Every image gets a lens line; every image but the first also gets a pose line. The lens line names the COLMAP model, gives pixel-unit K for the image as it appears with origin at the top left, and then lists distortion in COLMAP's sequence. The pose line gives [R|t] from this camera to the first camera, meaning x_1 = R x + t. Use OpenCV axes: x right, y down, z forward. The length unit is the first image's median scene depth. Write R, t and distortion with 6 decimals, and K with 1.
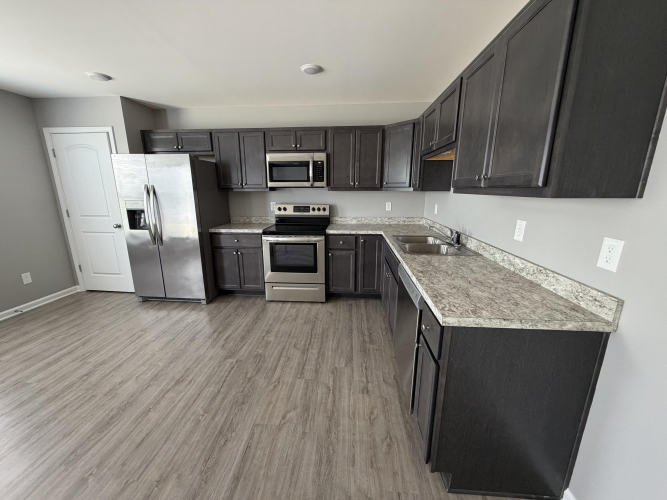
lens RADIAL K [[265.8, 0, 332.1], [0, 265.8, 251.3], [0, 0, 1]] dist [0.001475, -0.000316]
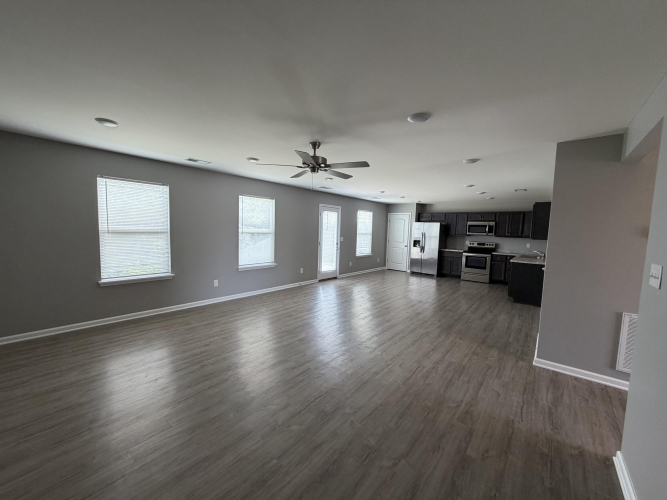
lens RADIAL K [[265.8, 0, 332.3], [0, 265.8, 251.3], [0, 0, 1]] dist [0.001475, -0.000316]
pose [[0.812513, 0.074408, -0.578175, 0.195409], [-0.165840, 0.980343, -0.106890, 0.408788], [0.558856, 0.182734, 0.808881, -1.778718]]
